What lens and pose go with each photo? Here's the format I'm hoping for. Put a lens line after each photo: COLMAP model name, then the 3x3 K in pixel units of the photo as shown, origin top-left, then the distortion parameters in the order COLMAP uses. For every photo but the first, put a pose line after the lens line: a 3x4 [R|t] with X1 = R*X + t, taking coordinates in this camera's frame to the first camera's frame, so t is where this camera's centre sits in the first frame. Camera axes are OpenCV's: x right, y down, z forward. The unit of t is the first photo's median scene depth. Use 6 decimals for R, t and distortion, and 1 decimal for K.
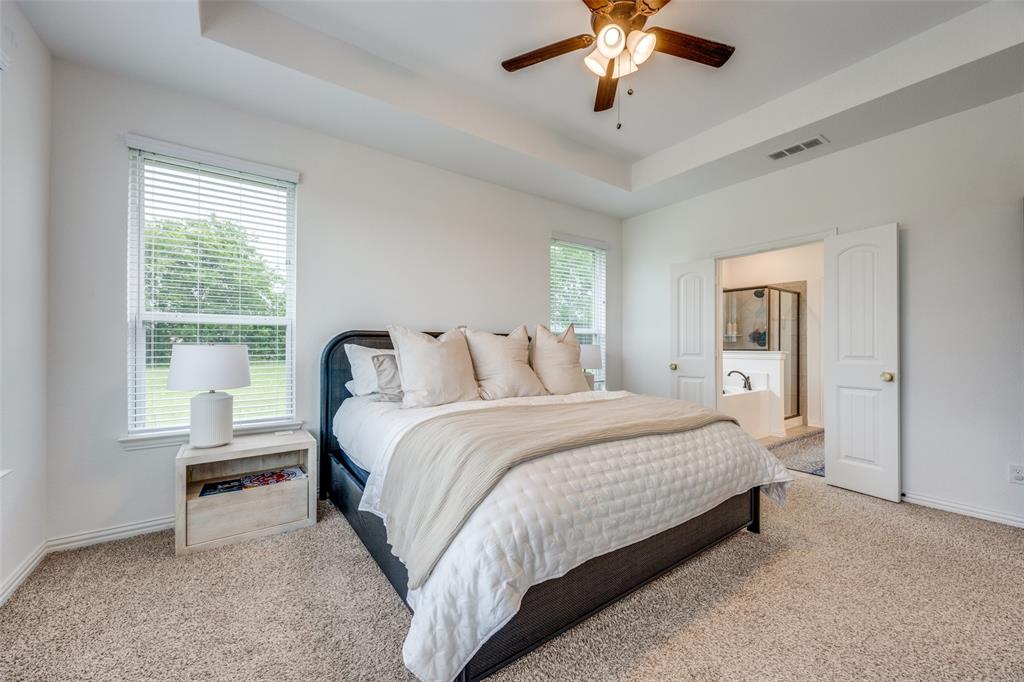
lens RADIAL K [[395.8, 0, 534.8], [0, 395.8, 341.0], [0, 0, 1]] dist [0.000277, -0.000102]
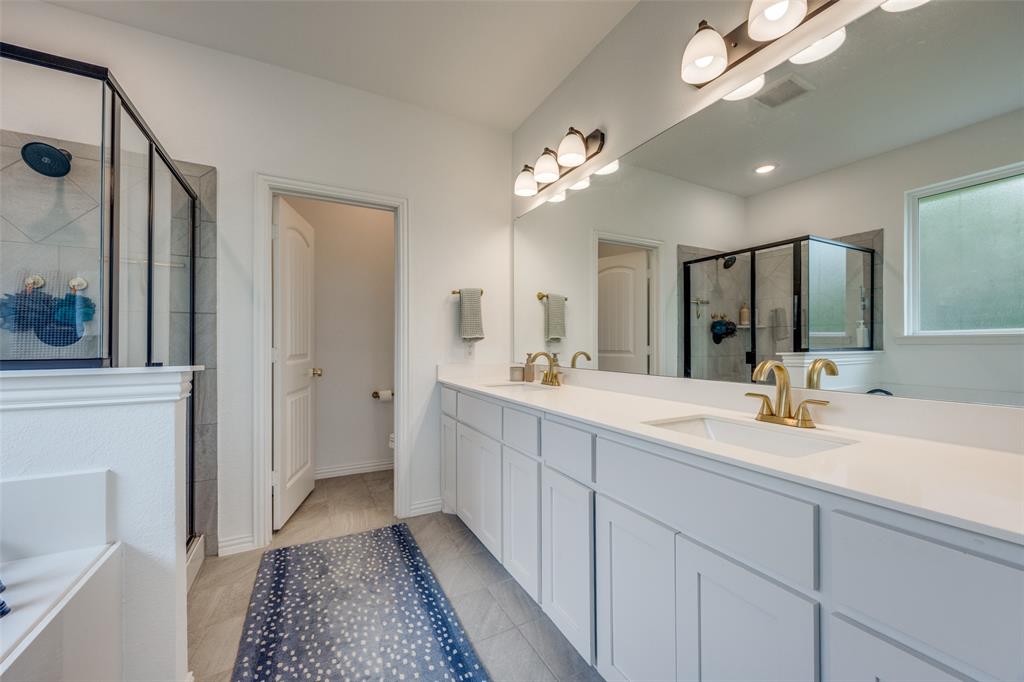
lens RADIAL K [[395.8, 0, 520.2], [0, 395.8, 340.6], [0, 0, 1]] dist [0.000277, -0.000102]
pose [[0.151808, -0.000254, 0.988410, 0.359547], [-0.015968, 0.999869, 0.002710, 0.004875], [-0.988281, -0.016194, 0.151784, 0.659009]]
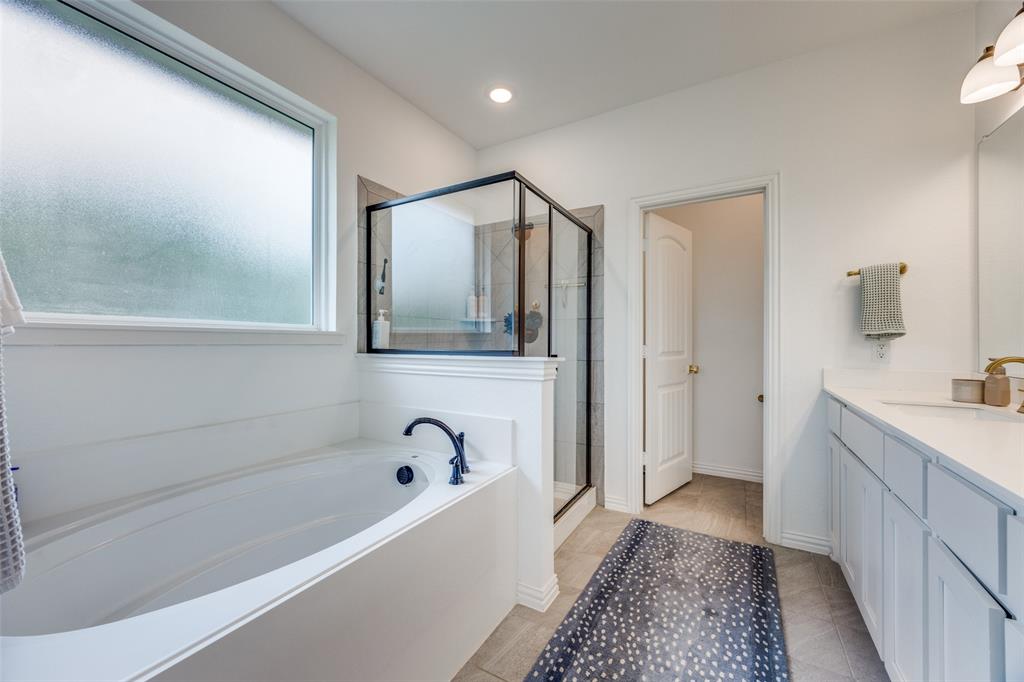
lens RADIAL K [[395.8, 0, 518.2], [0, 395.8, 339.0], [0, 0, 1]] dist [0.000277, -0.000102]
pose [[0.918749, -0.004425, 0.394817, 0.400825], [-0.000935, 0.999910, 0.013383, 0.003880], [-0.394841, -0.012665, 0.918662, 0.598658]]
